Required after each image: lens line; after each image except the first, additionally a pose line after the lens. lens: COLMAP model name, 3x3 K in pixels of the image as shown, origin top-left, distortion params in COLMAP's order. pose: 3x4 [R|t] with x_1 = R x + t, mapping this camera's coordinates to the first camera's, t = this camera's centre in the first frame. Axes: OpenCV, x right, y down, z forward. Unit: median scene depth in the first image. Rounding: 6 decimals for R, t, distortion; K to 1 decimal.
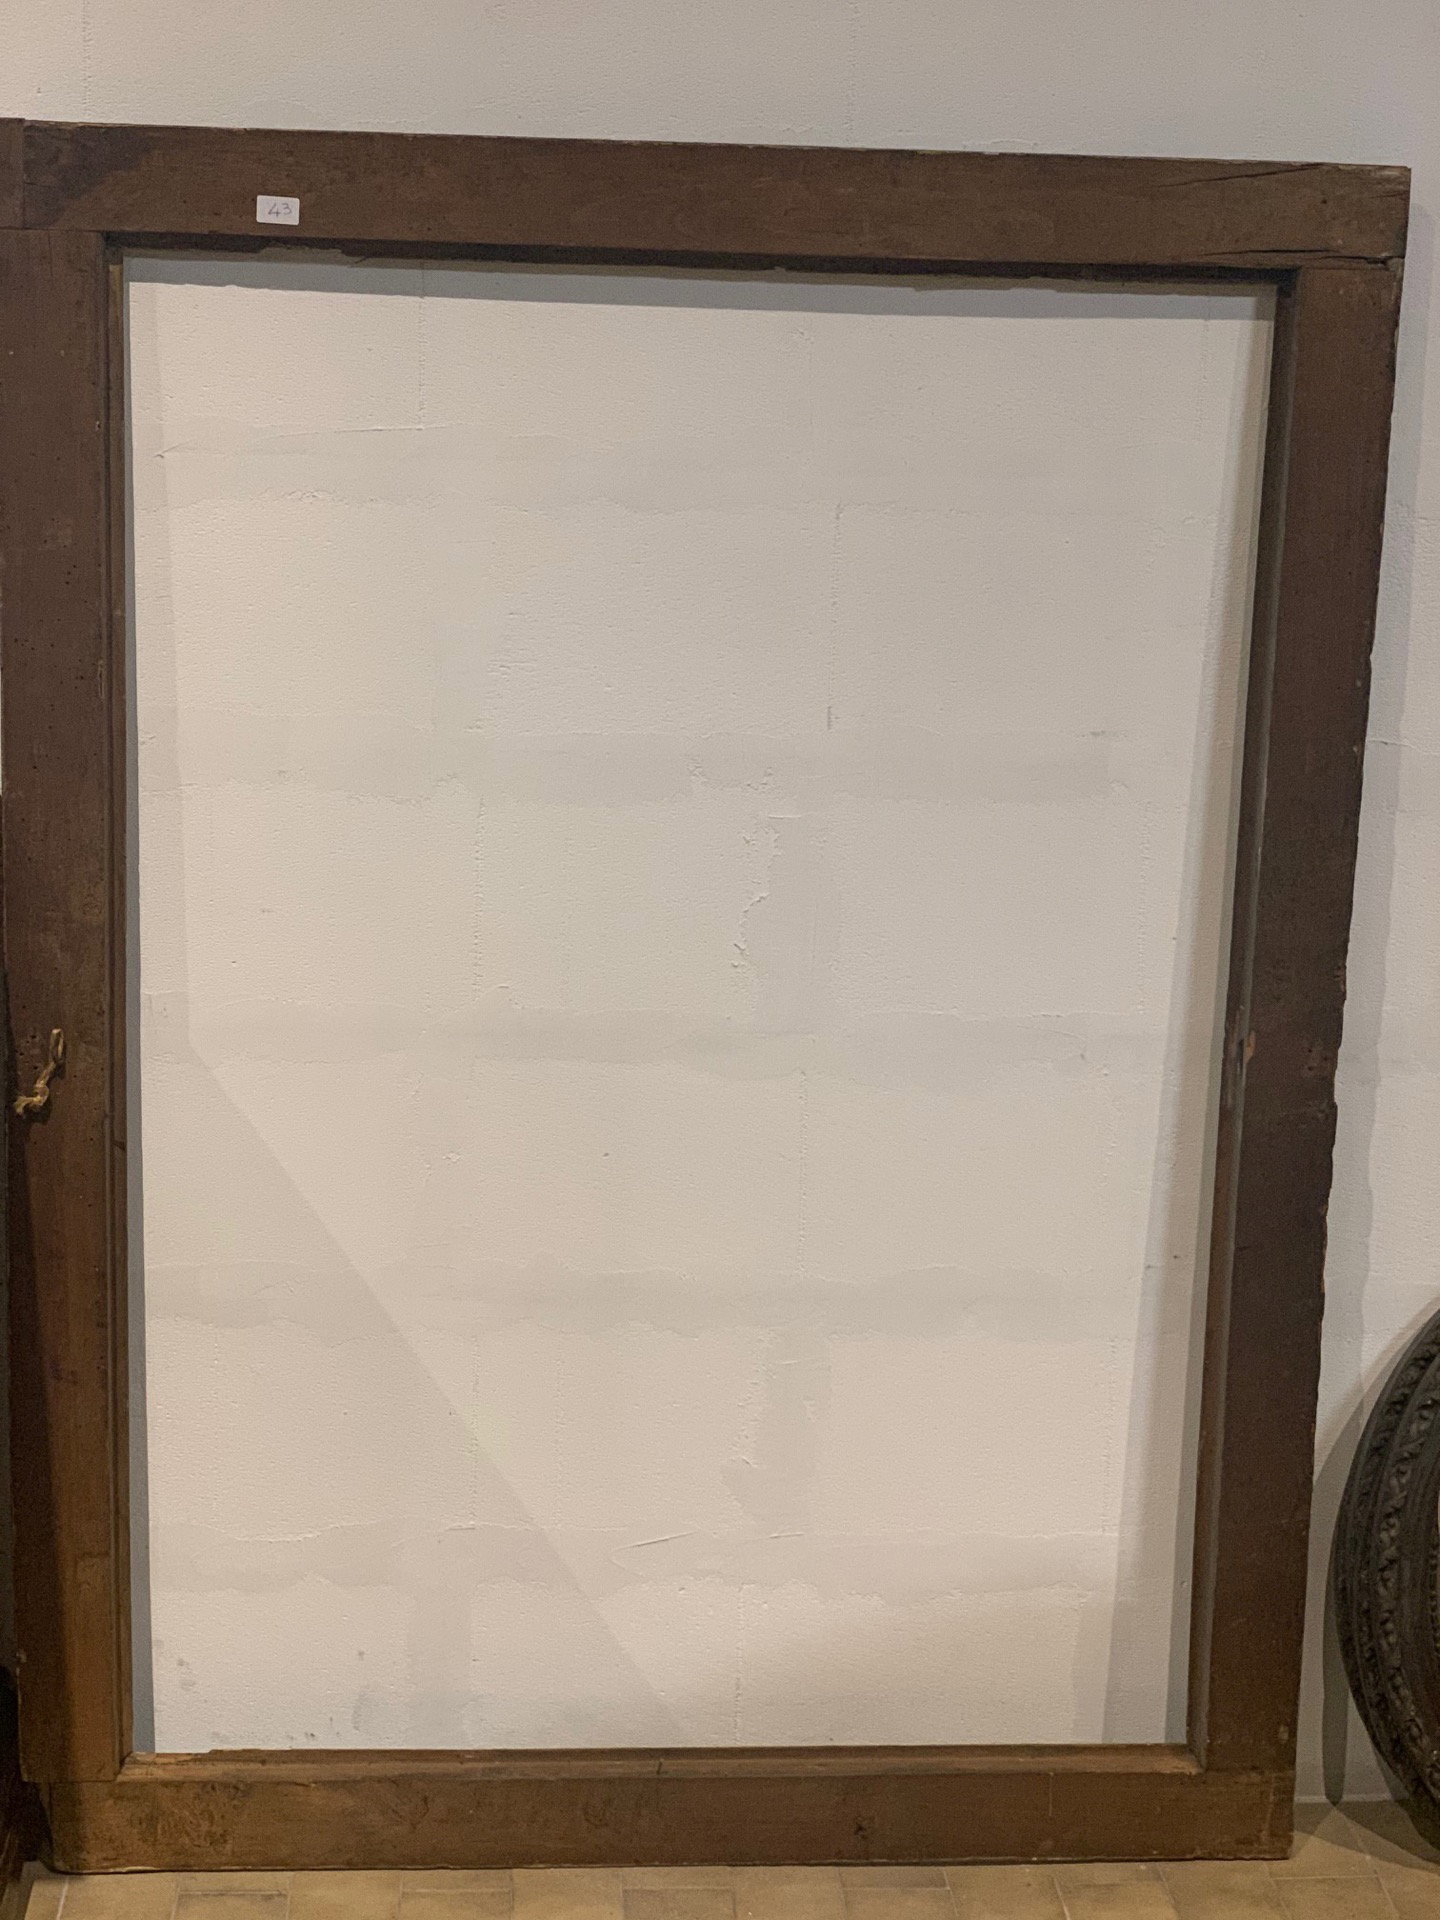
lens RADIAL K [[2919.3, 0, 711.9], [0, 2919.3, 952.8], [0, 0, 1]] dist [0.157684, -0.746932]
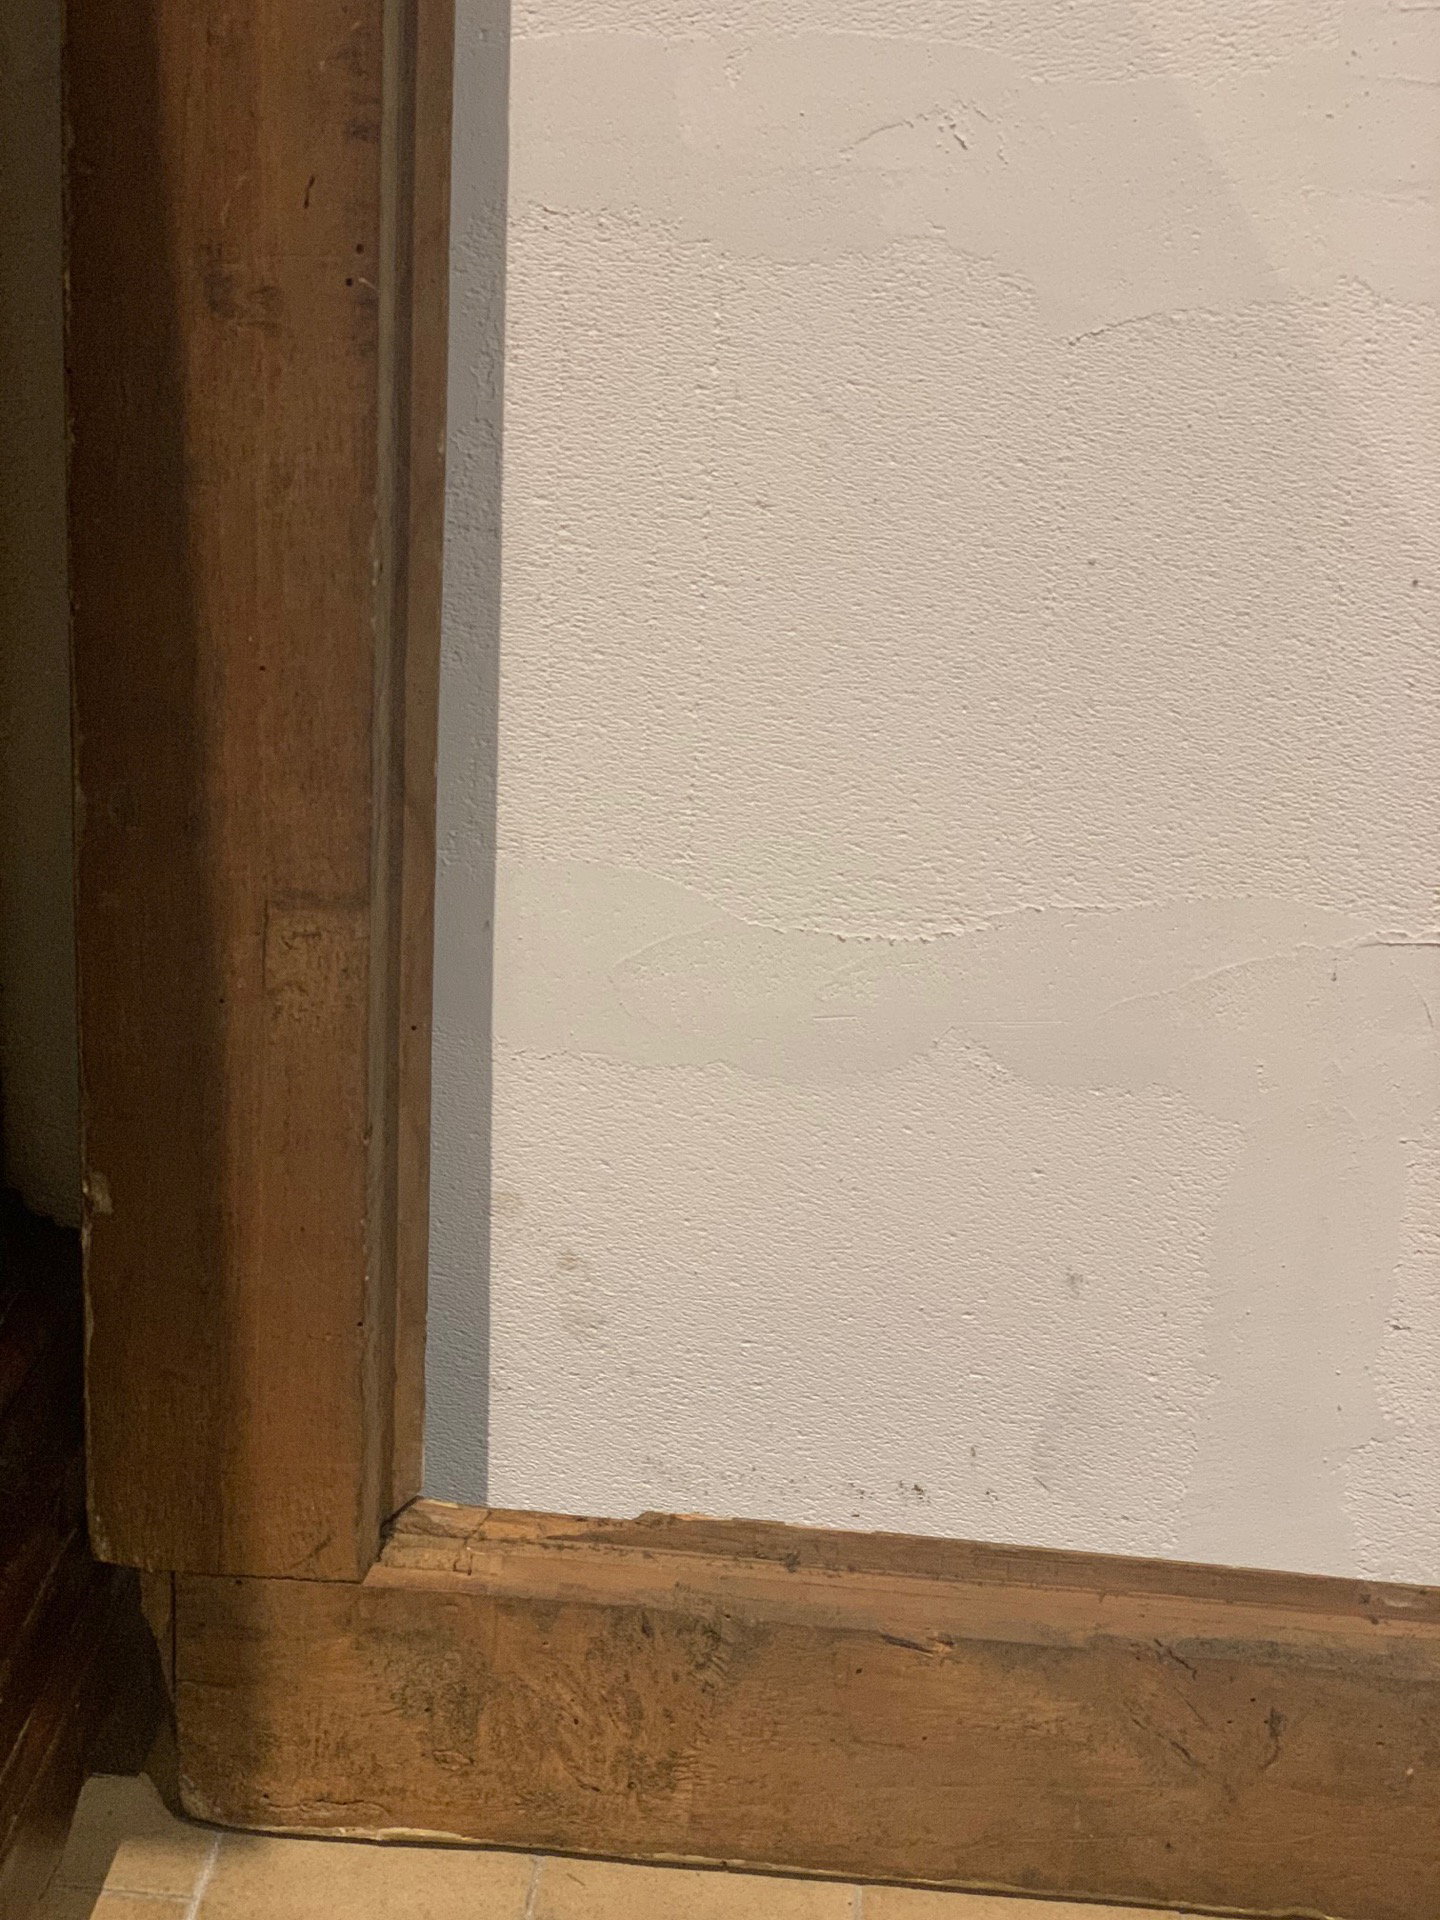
lens RADIAL K [[2919.3, 0, 711.9], [0, 2919.3, 952.8], [0, 0, 1]] dist [0.157684, -0.746932]
pose [[0.989267, 0.067403, -0.129641, -0.121110], [-0.053515, 0.992733, 0.107781, 0.166940], [0.135964, -0.099686, 0.985686, 0.663769]]
